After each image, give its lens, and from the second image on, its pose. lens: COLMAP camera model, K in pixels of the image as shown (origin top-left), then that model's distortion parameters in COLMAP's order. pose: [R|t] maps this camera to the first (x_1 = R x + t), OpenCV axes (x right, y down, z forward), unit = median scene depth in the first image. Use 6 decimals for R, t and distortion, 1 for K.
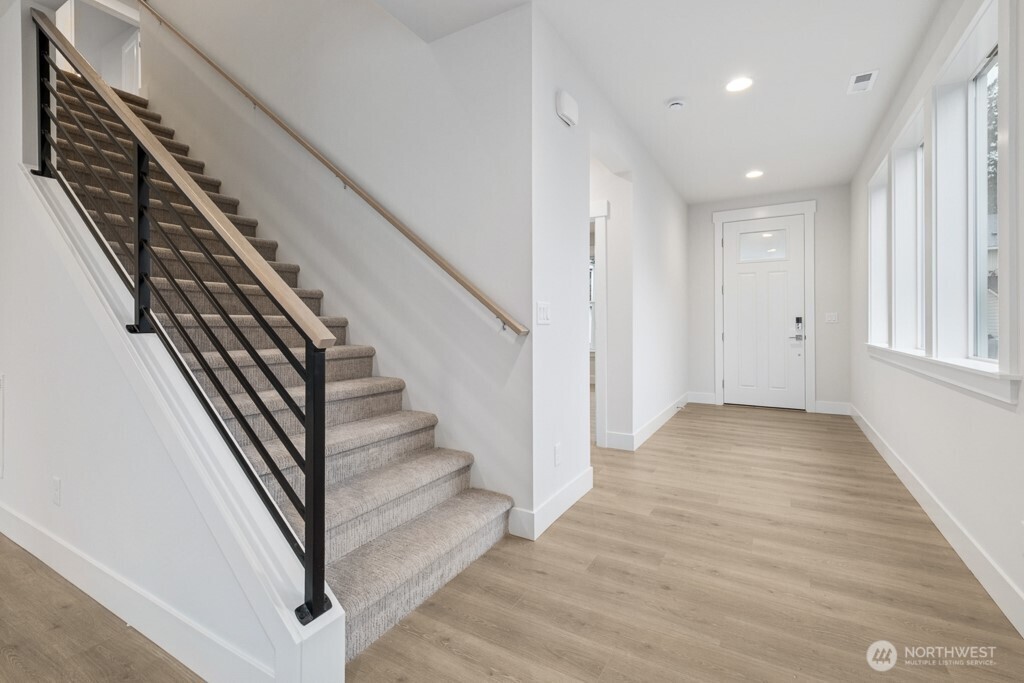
lens RADIAL K [[457.5, 0, 503.5], [0, 457.5, 332.8], [0, 0, 1]] dist [0.018187, -0.006030]
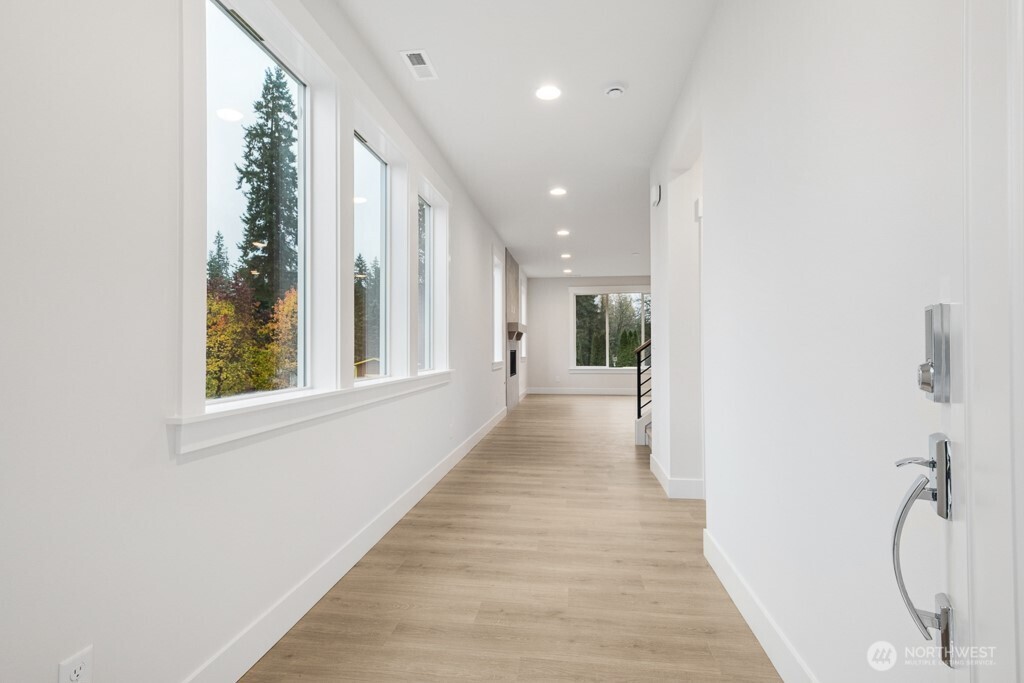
lens RADIAL K [[517.3, 0, 511.0], [0, 517.3, 340.9], [0, 0, 1]] dist [0.028385, 0.000080]
pose [[-0.917798, 0.007213, -0.396981, 1.151245], [0.003319, 0.999939, 0.010495, -0.052172], [0.397033, 0.008315, -0.917767, 2.222157]]
